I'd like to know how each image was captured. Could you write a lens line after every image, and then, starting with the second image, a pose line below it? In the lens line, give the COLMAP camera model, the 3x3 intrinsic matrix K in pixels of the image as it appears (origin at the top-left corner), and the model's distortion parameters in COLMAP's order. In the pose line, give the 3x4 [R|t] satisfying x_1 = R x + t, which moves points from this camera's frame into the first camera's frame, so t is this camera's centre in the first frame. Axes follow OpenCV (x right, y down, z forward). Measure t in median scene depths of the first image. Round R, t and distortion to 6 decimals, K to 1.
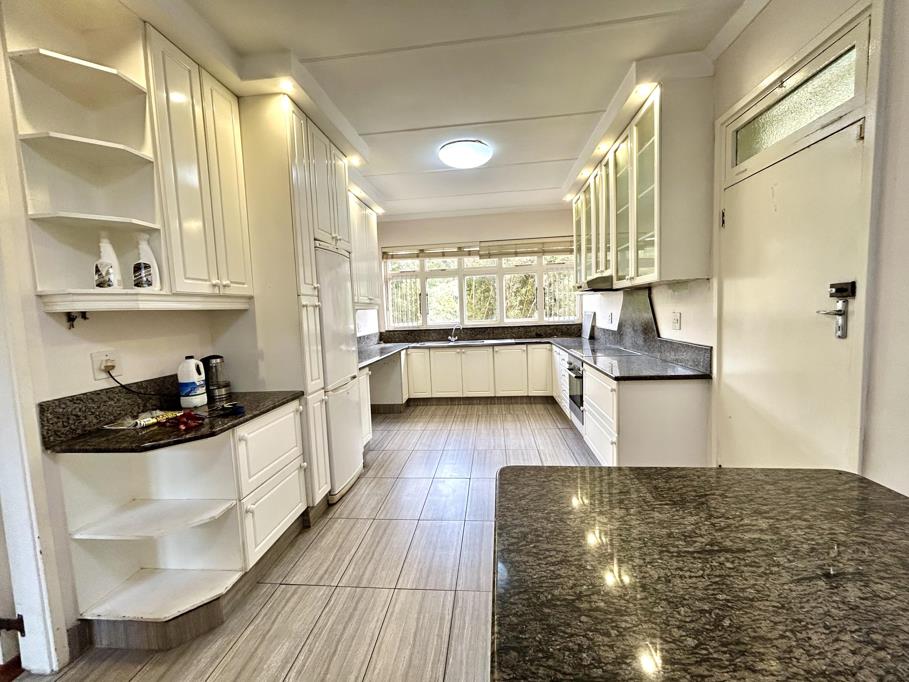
lens RADIAL K [[369.0, 0, 451.6], [0, 369.0, 340.4], [0, 0, 1]] dist [0.000799, -0.000051]
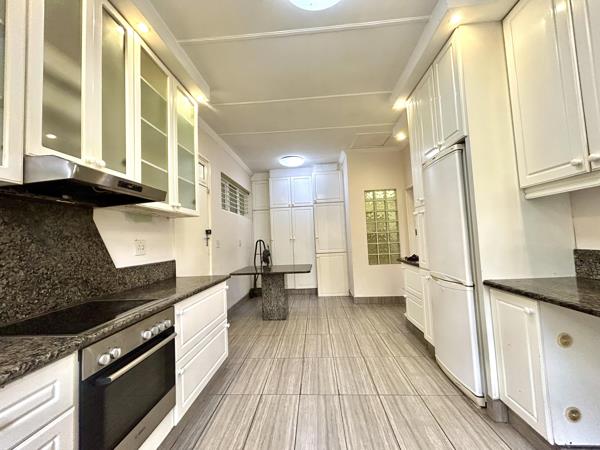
lens RADIAL K [[243.6, 0, 298.1], [0, 243.6, 224.6], [0, 0, 1]] dist [0.000799, -0.000051]
pose [[-0.995407, 0.086469, -0.041076, 0.170483], [0.085540, 0.996049, 0.023872, -0.109106], [0.042978, 0.020249, -0.998871, 1.935633]]
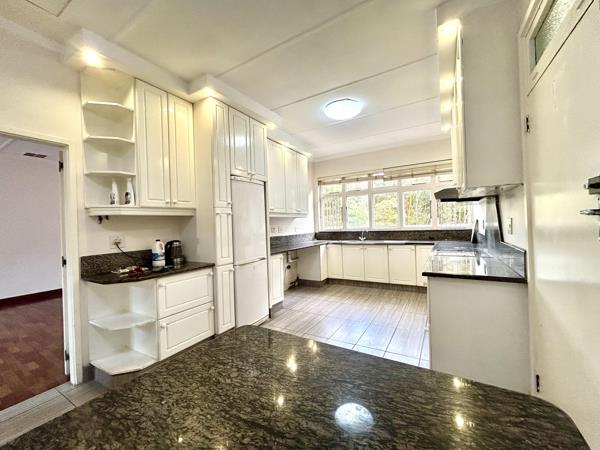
lens RADIAL K [[243.6, 0, 298.1], [0, 243.6, 224.6], [0, 0, 1]] dist [0.000799, -0.000051]
pose [[0.905427, 0.010520, -0.424372, 0.390525], [-0.037484, 0.997769, -0.055240, 0.005647], [0.422844, 0.065923, 0.903801, 0.127270]]
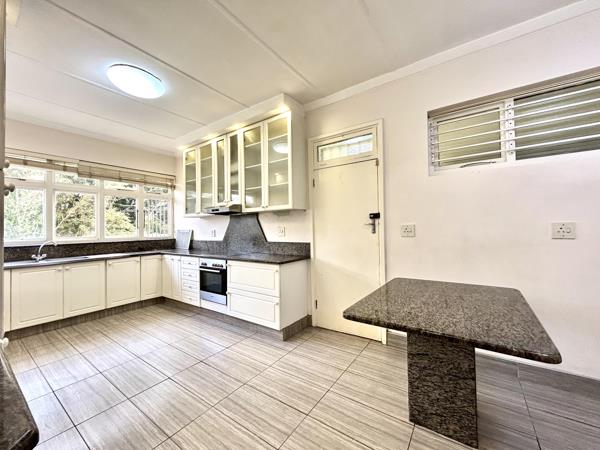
lens RADIAL K [[243.6, 0, 298.1], [0, 243.6, 224.6], [0, 0, 1]] dist [0.000799, -0.000051]
pose [[0.482341, 0.046173, 0.874766, -0.478475], [0.069587, 0.993434, -0.090807, 0.033191], [-0.873215, 0.104673, 0.475961, 0.363279]]
